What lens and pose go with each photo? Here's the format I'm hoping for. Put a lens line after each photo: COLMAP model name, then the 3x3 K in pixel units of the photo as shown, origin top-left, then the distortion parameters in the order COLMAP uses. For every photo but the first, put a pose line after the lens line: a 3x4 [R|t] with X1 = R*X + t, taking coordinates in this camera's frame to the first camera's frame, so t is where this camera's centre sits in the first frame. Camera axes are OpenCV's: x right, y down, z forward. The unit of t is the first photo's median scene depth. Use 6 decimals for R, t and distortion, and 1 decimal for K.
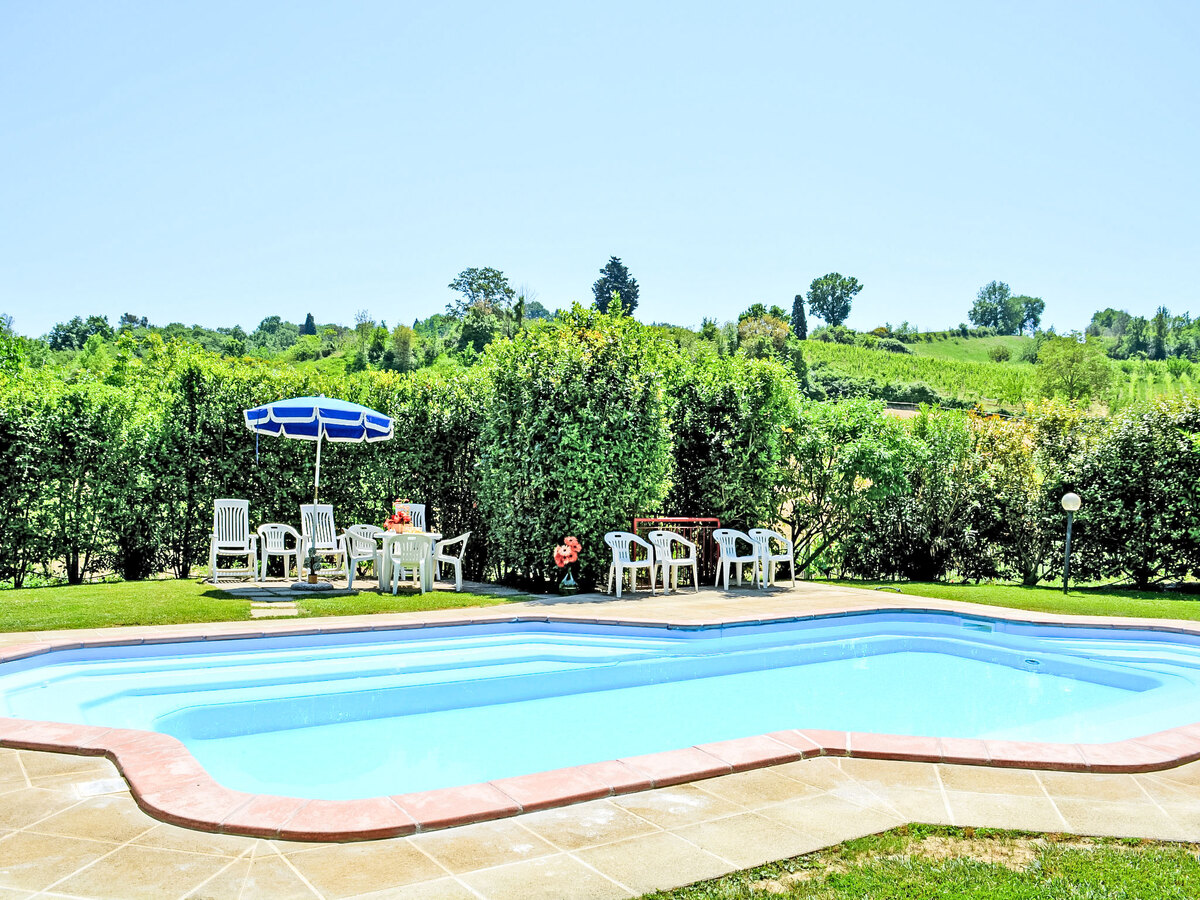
lens RADIAL K [[1073.9, 0, 600.0], [0, 1073.9, 450.0], [0, 0, 1]] dist [-0.086079, 0.006252]
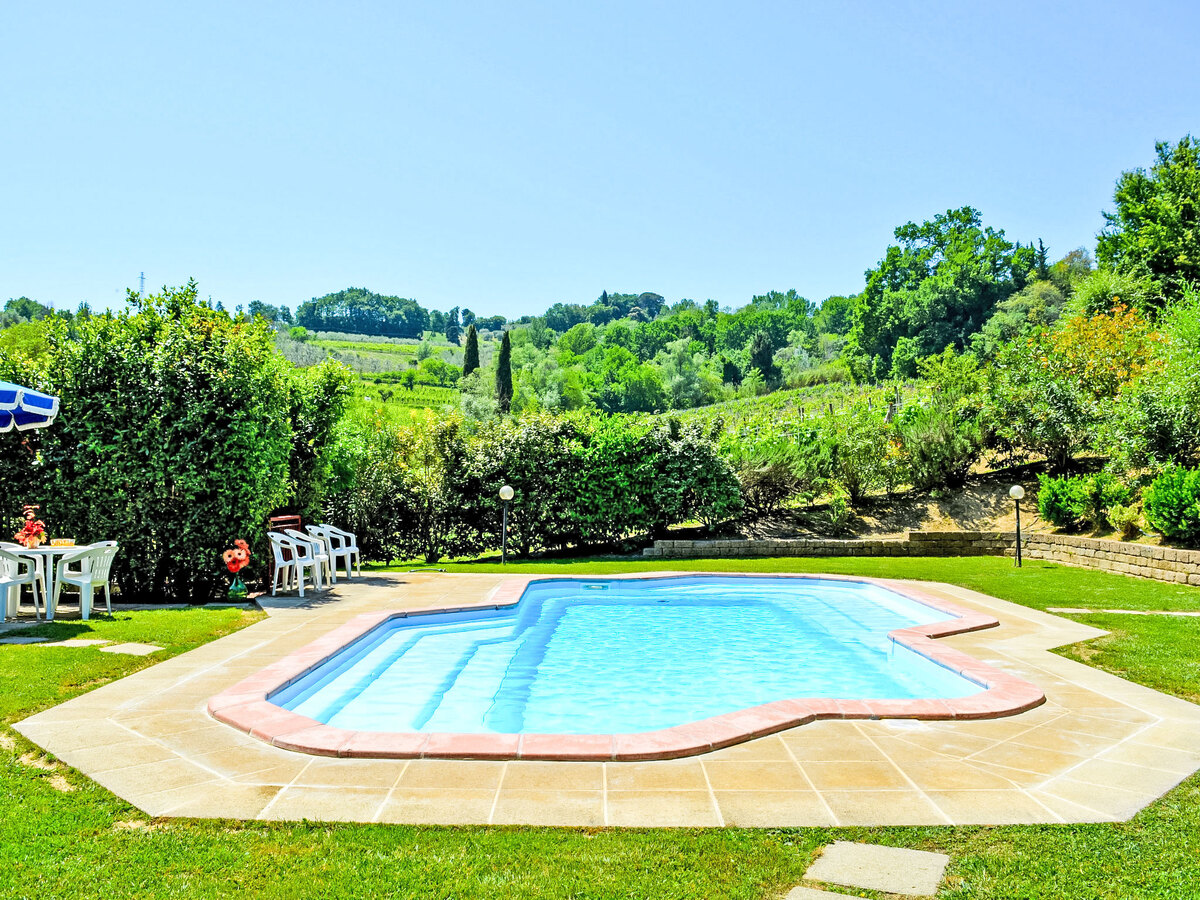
lens RADIAL K [[1073.9, 0, 600.0], [0, 1073.9, 450.0], [0, 0, 1]] dist [-0.086079, 0.006252]
pose [[0.553779, 0.009783, 0.832606, -0.638571], [-0.016107, 0.999870, -0.001035, -0.003357], [-0.832508, -0.012838, 0.553864, 0.210841]]
